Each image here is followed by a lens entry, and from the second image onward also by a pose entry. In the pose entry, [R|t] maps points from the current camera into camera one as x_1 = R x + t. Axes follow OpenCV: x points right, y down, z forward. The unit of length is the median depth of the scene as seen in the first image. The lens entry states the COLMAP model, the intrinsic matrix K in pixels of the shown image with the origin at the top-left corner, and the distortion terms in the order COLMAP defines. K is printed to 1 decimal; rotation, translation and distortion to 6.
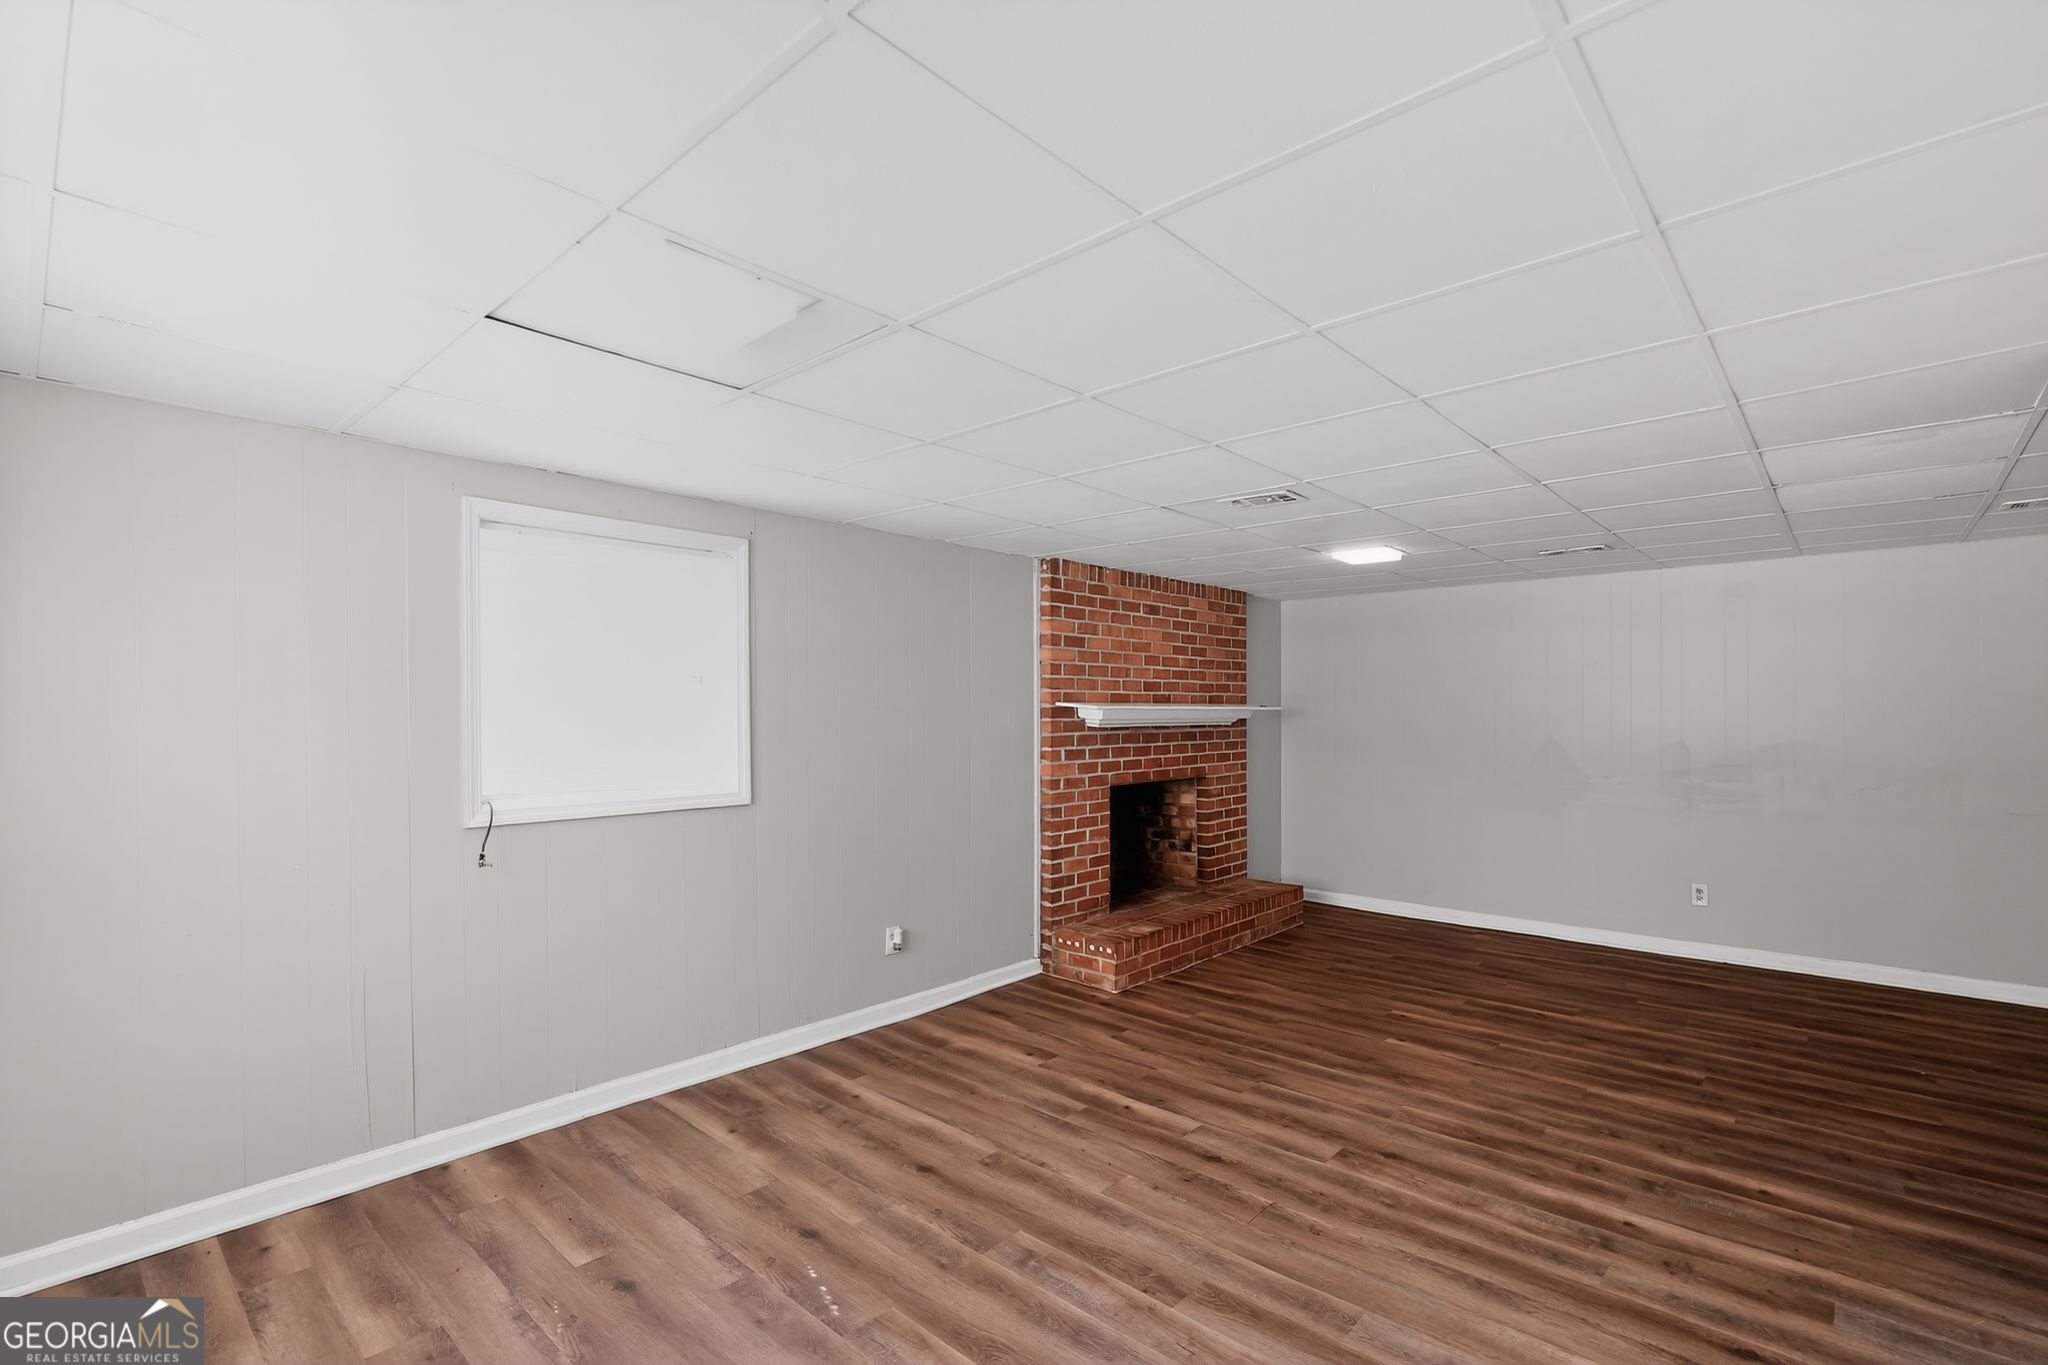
lens RADIAL K [[918.6, 0, 1028.8], [0, 918.6, 689.5], [0, 0, 1]] dist [-0.001170, -0.000336]
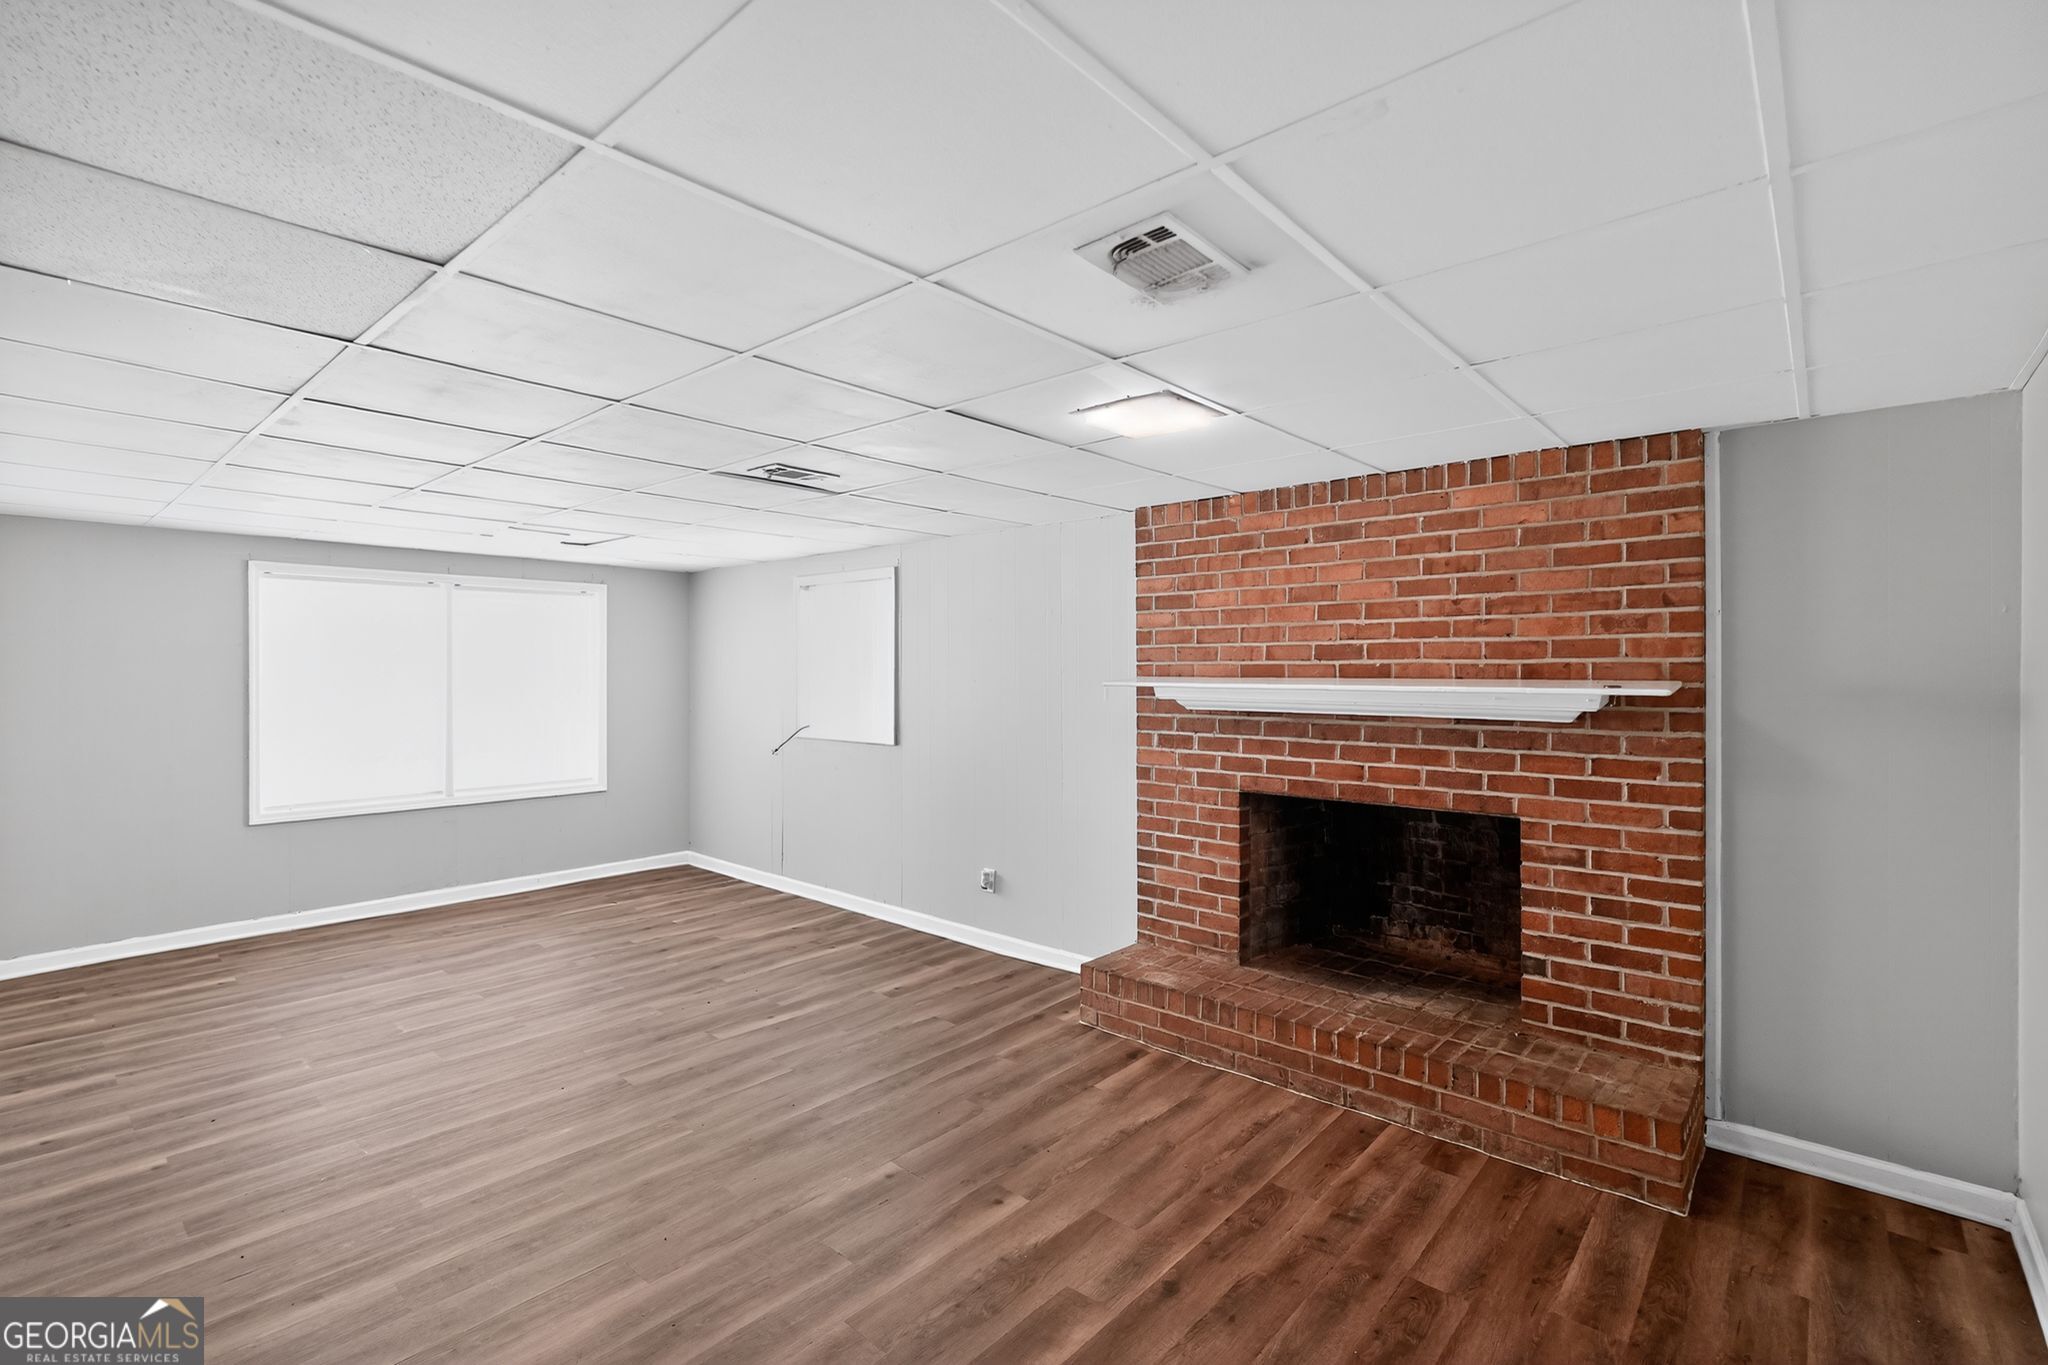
lens RADIAL K [[926.8, 0, 1025.7], [0, 926.8, 645.1], [0, 0, 1]] dist [-0.002975, -0.000277]
pose [[0.020358, -0.023533, -0.999516, 0.840675], [0.022486, 0.999481, -0.023074, 0.001895], [0.999540, -0.022005, 0.020877, 0.829025]]
